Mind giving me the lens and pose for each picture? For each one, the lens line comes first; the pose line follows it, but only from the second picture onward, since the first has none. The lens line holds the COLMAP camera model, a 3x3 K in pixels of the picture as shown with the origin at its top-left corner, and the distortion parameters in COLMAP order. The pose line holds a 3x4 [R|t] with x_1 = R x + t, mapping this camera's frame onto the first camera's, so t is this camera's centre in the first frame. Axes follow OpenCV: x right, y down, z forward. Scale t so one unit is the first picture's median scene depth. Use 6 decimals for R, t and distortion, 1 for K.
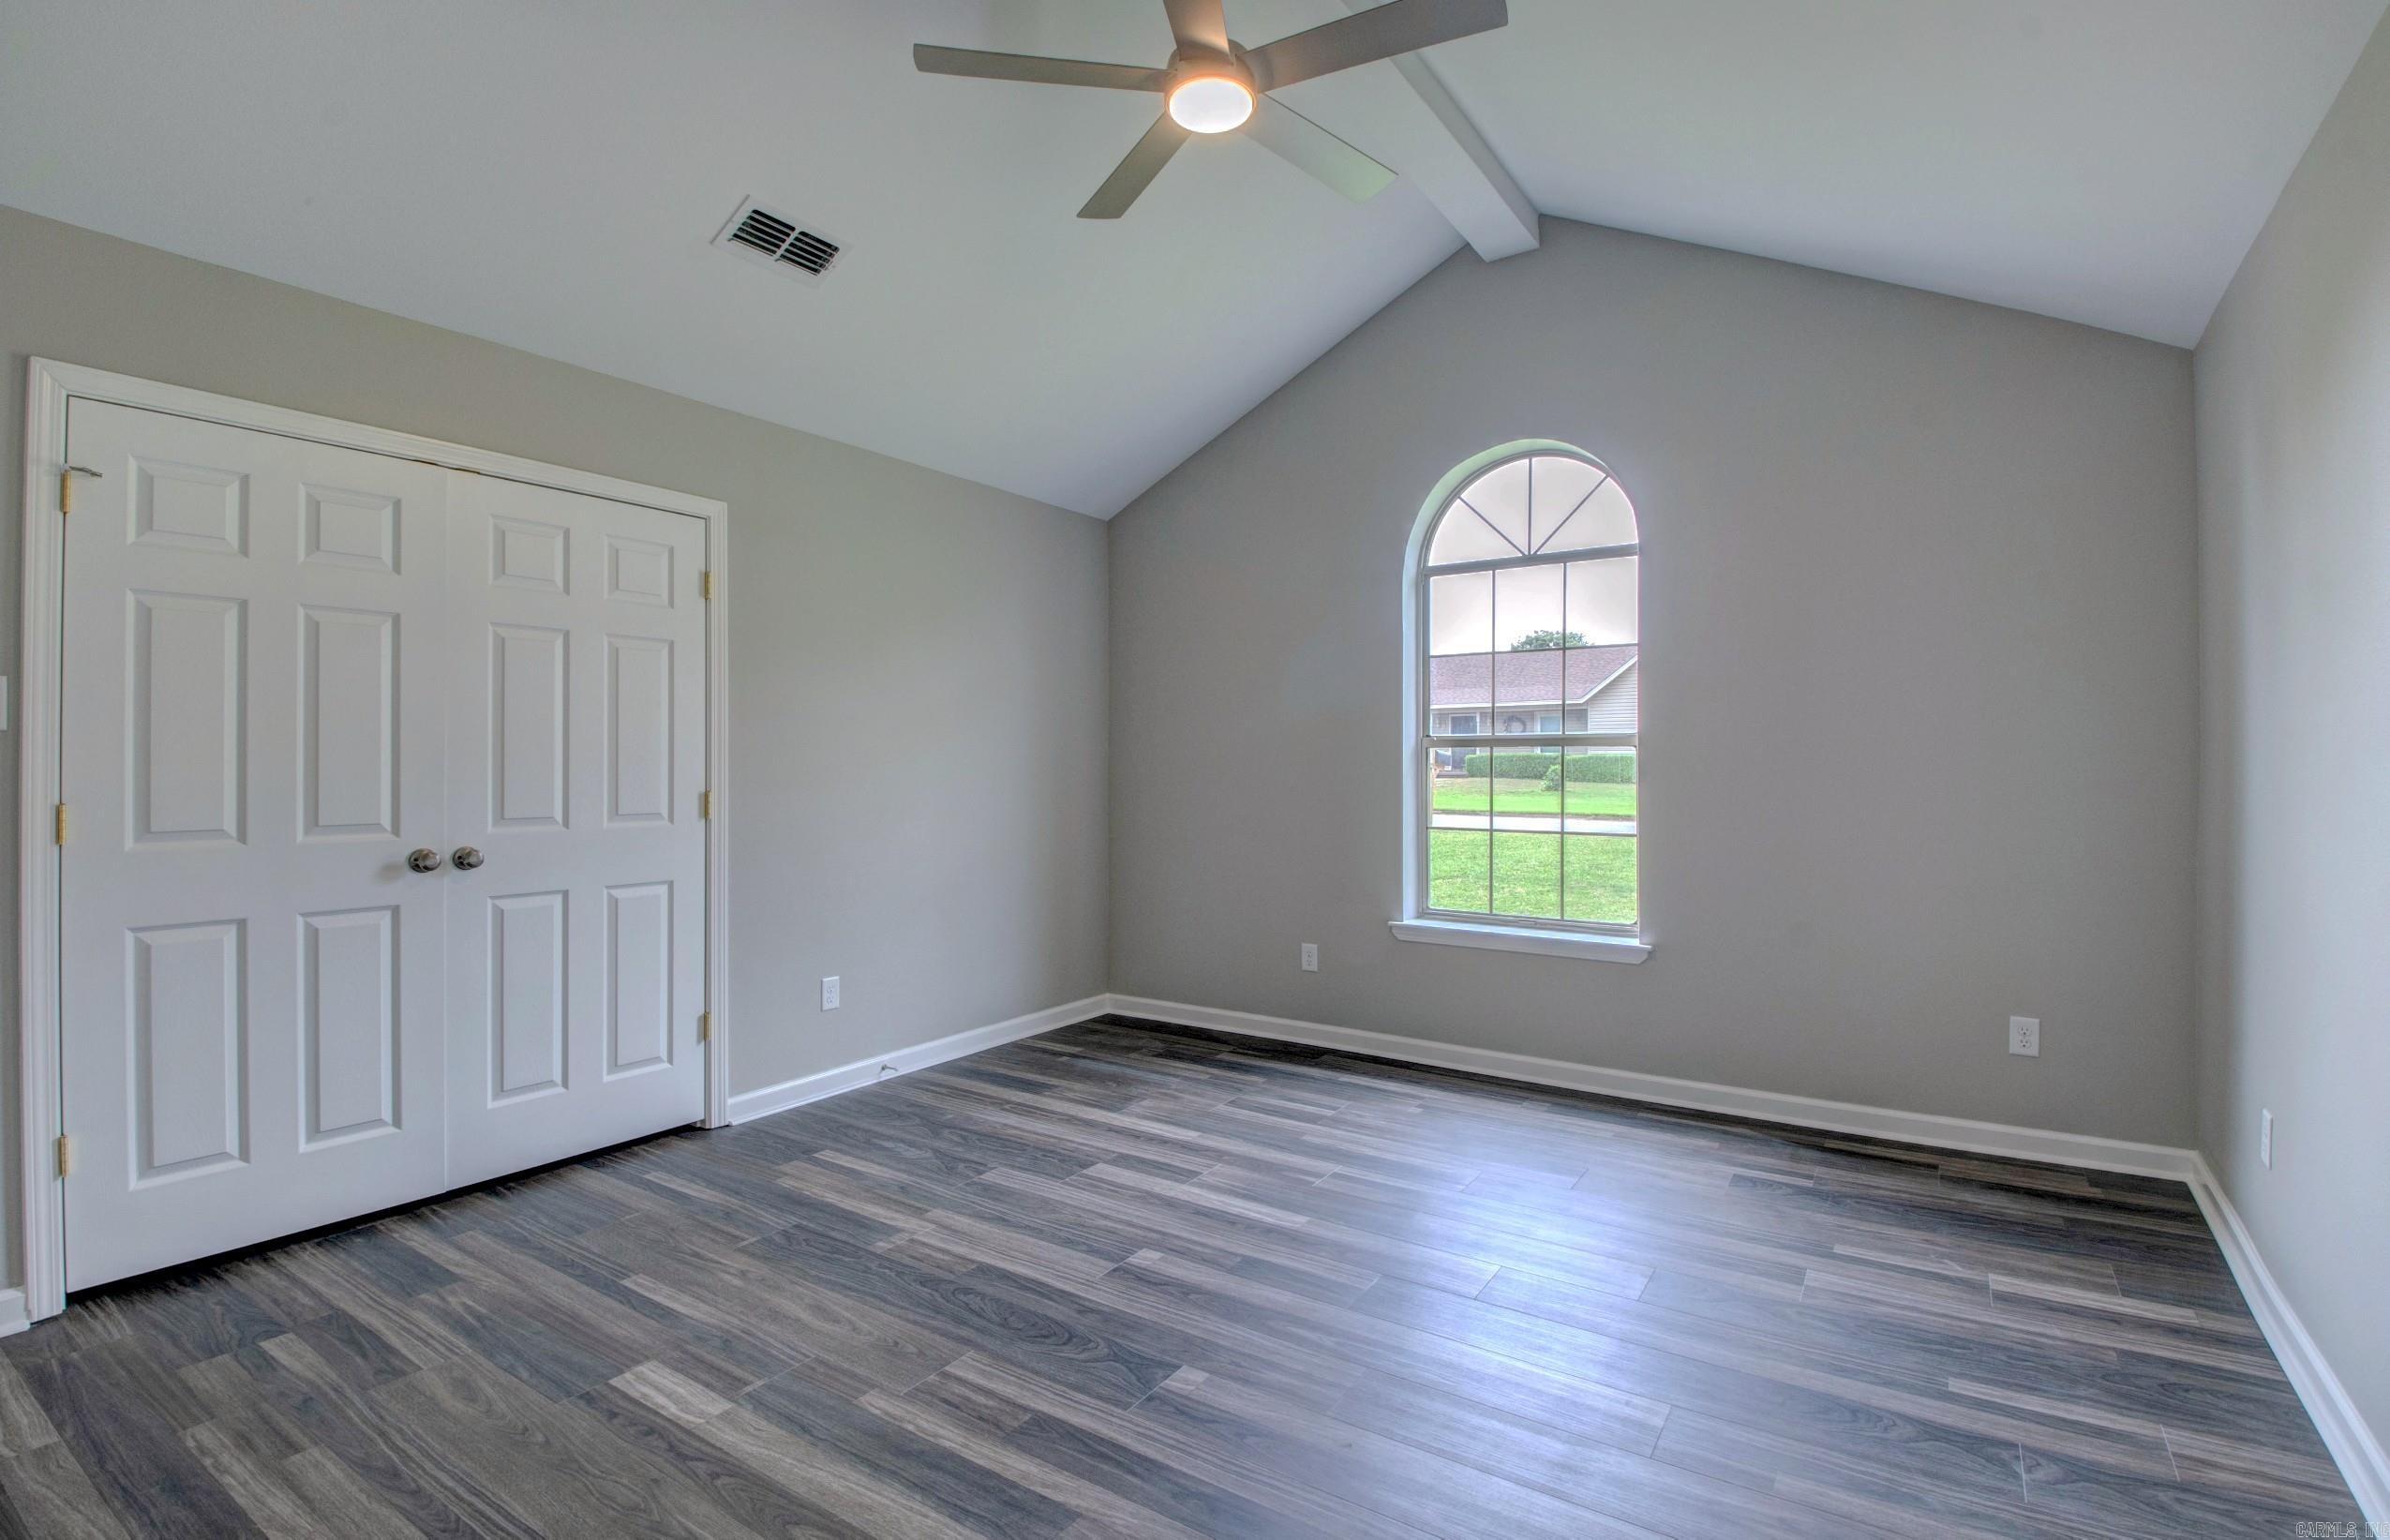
lens RADIAL K [[1117.9, 0, 1185.6], [0, 1117.9, 760.5], [0, 0, 1]] dist [0.014227, -0.023850]
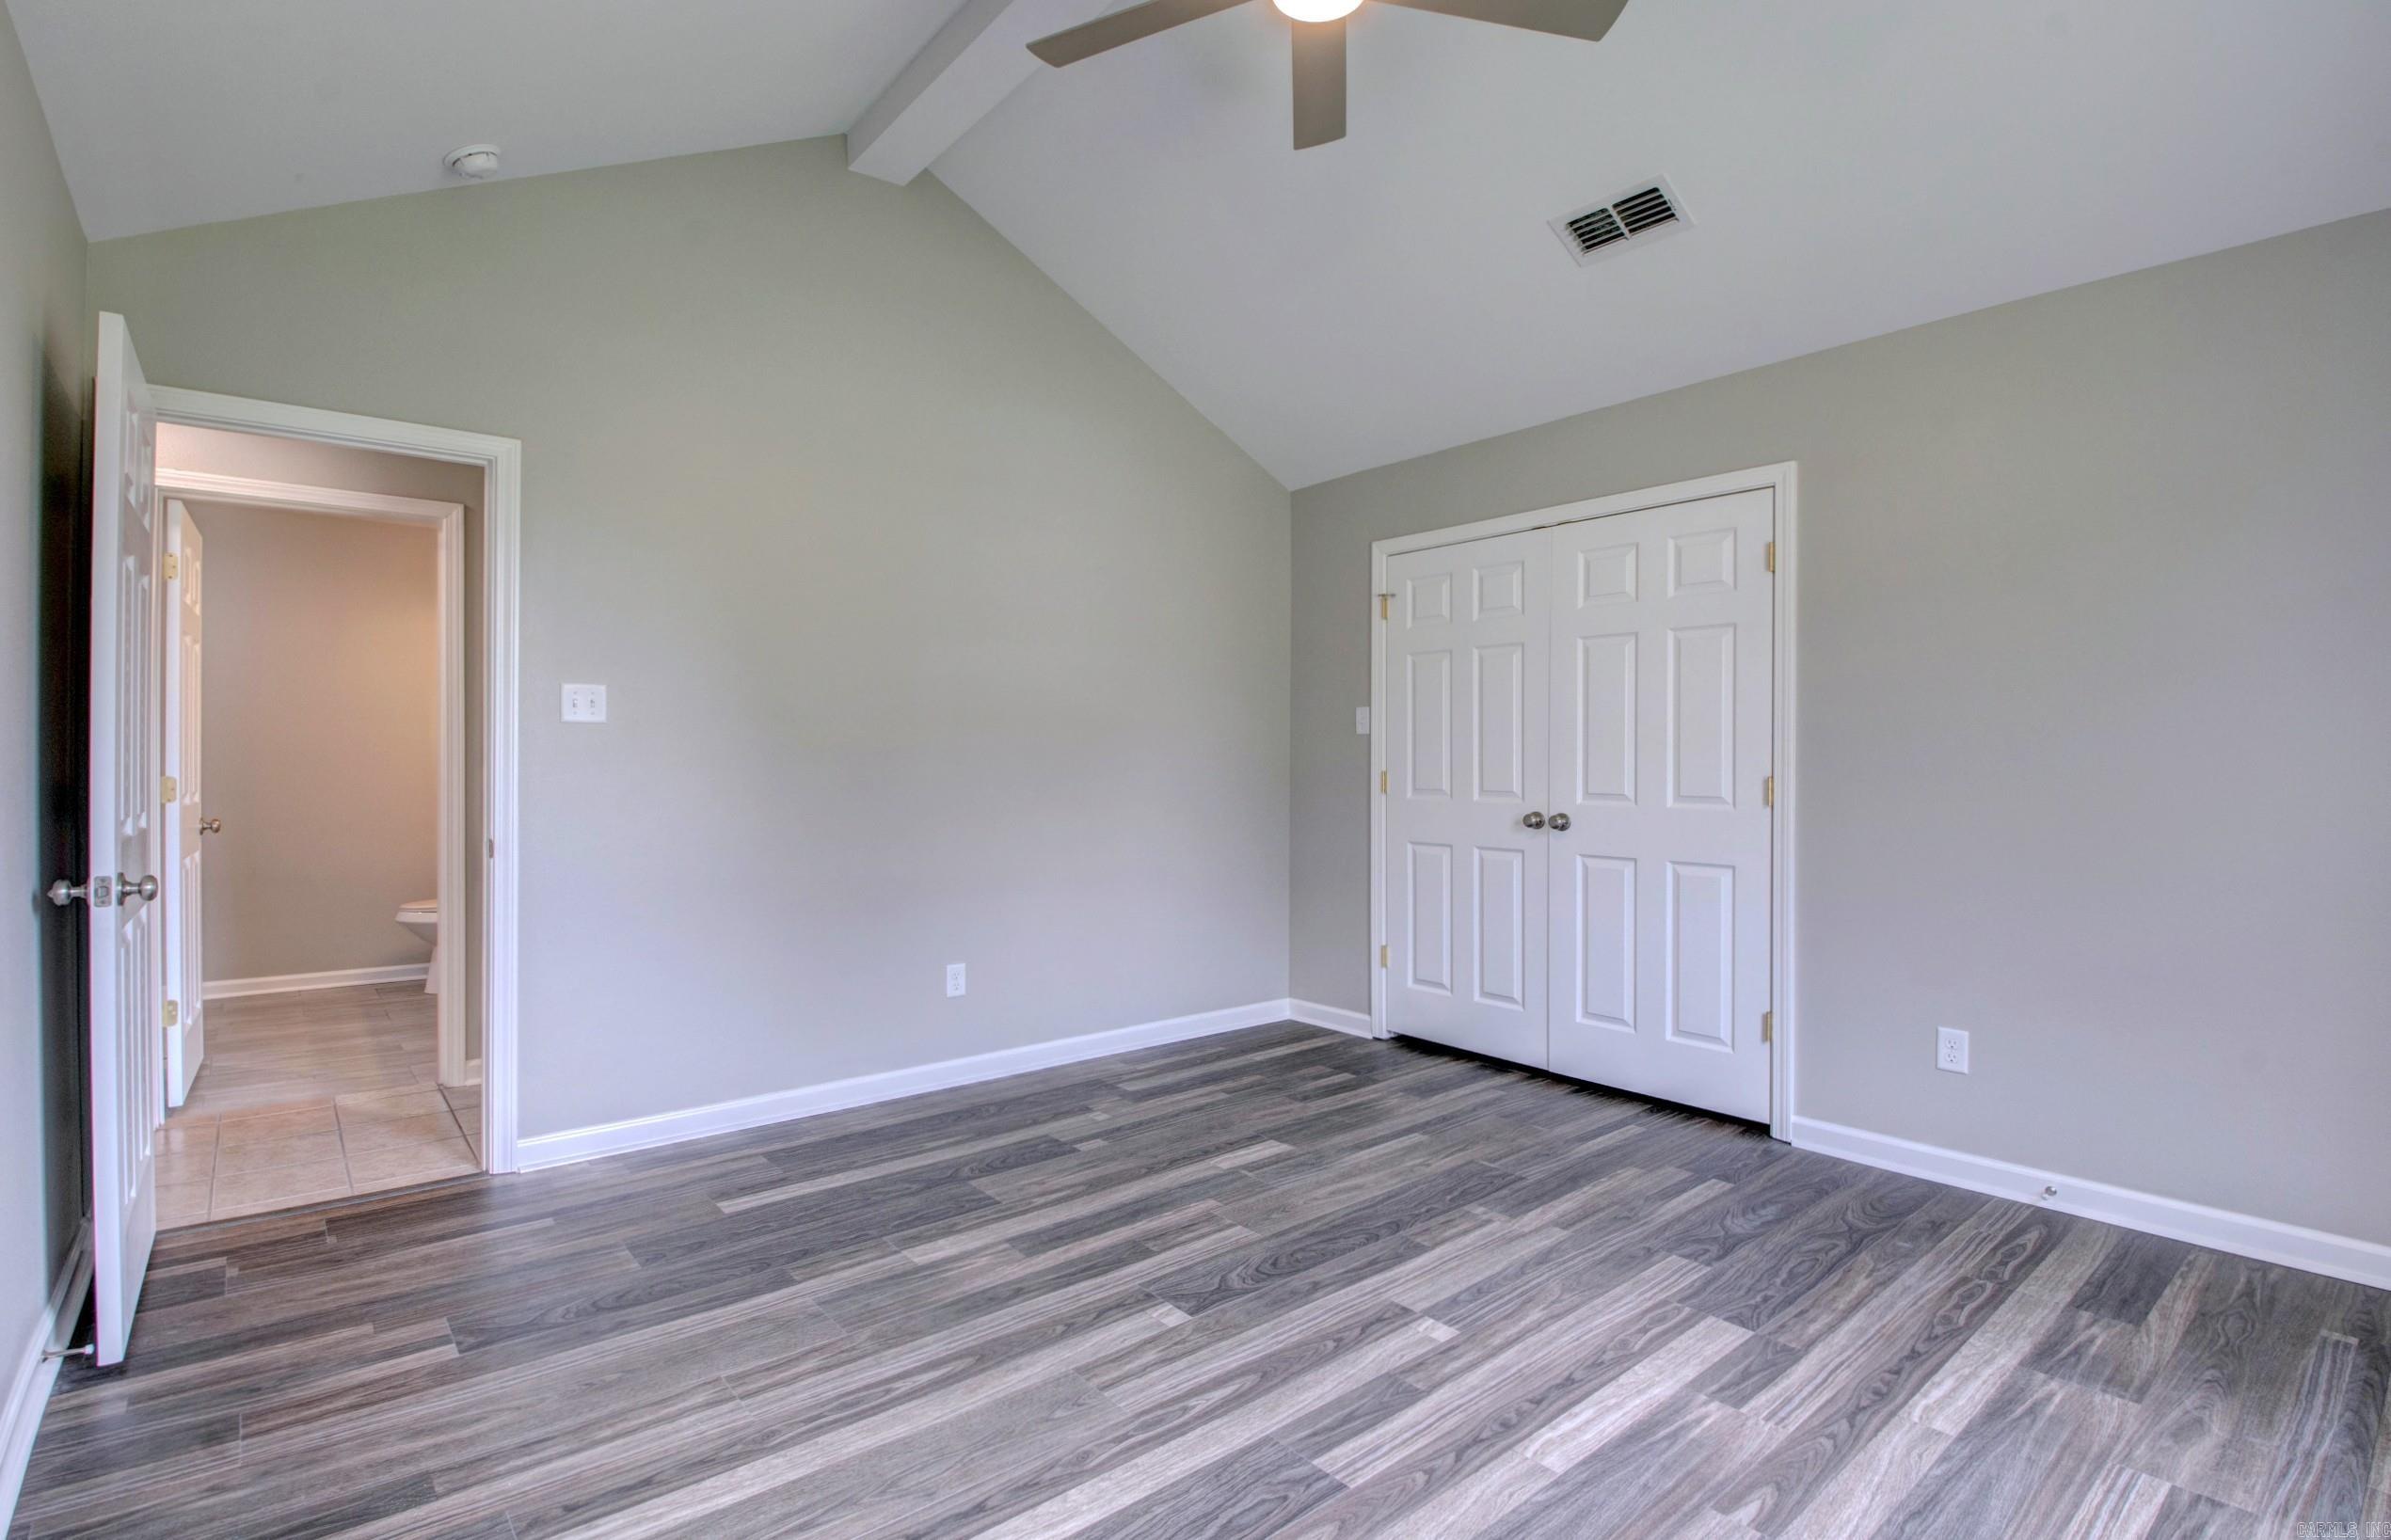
lens RADIAL K [[1118.2, 0, 1186.1], [0, 1118.2, 760.5], [0, 0, 1]] dist [0.014227, -0.023850]
pose [[-0.278541, -0.004093, -0.960416, 0.740983], [-0.004145, 0.999987, -0.003059, 0.021732], [0.960415, 0.003129, -0.278554, 0.954991]]
